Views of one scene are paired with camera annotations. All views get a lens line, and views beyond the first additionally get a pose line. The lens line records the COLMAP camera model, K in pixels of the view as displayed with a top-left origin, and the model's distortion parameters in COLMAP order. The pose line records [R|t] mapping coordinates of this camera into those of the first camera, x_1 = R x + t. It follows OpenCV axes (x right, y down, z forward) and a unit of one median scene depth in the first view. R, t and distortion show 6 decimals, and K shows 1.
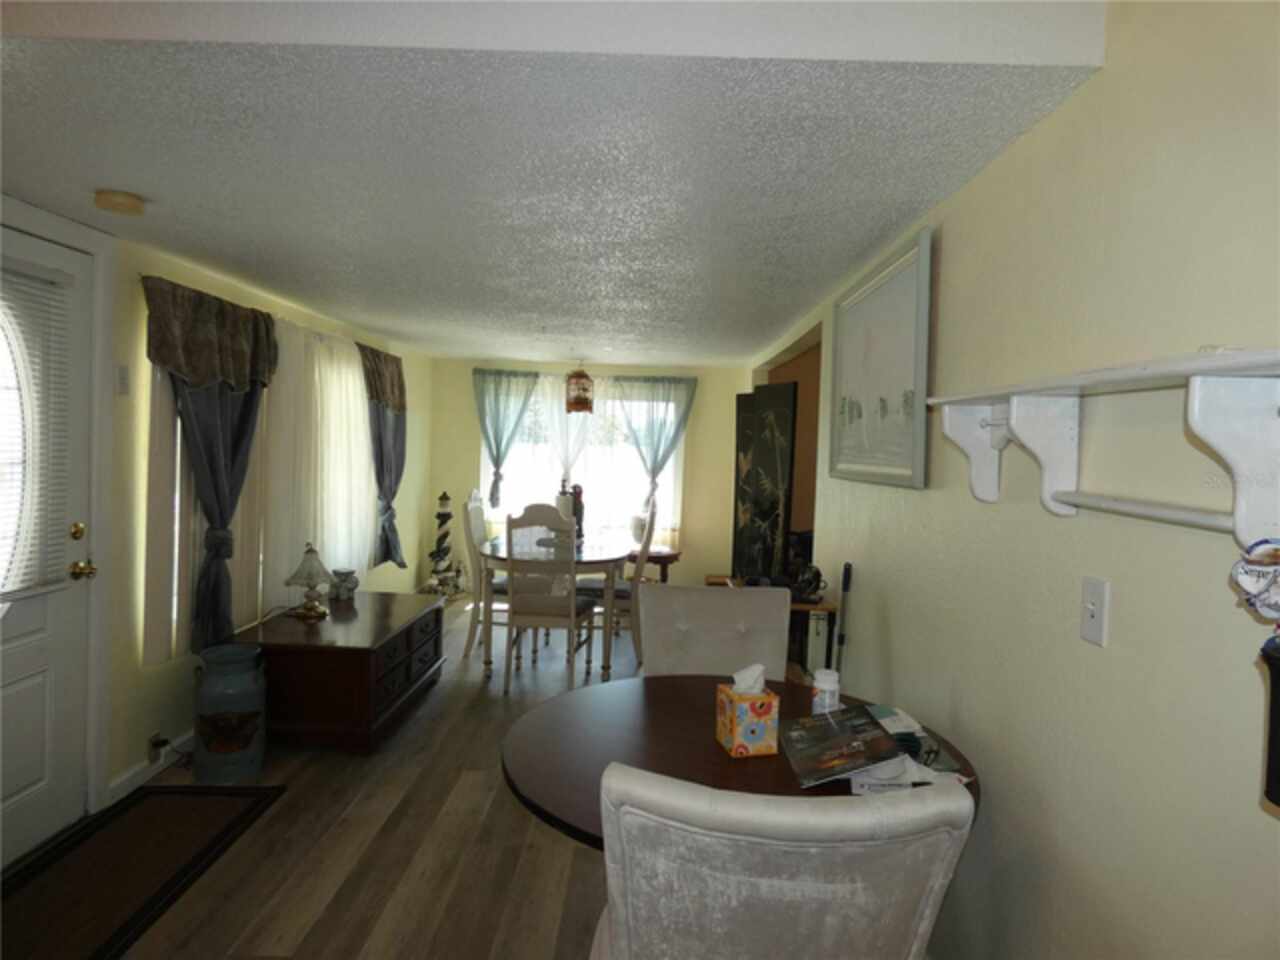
lens RADIAL K [[774.3, 0, 639.4], [0, 774.3, 479.6], [0, 0, 1]] dist [-0.001201, -0.000848]
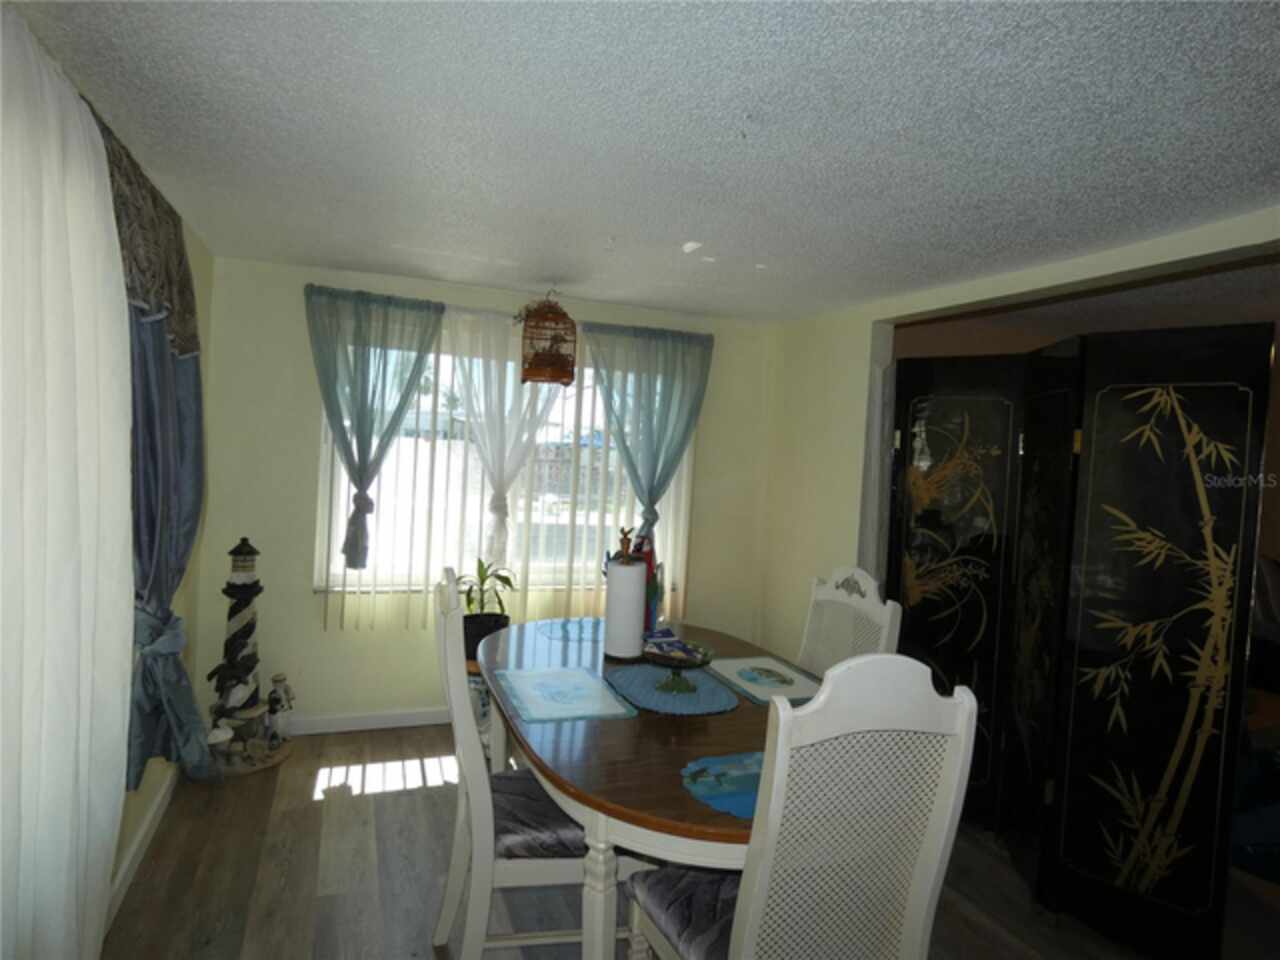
lens RADIAL K [[774.3, 0, 642.1], [0, 774.3, 475.3], [0, 0, 1]] dist [-0.001201, -0.000848]
pose [[0.929034, 0.004142, 0.369972, -0.201064], [-0.003196, 0.999990, -0.003169, -0.022279], [-0.369981, 0.001762, 0.929038, 0.469635]]
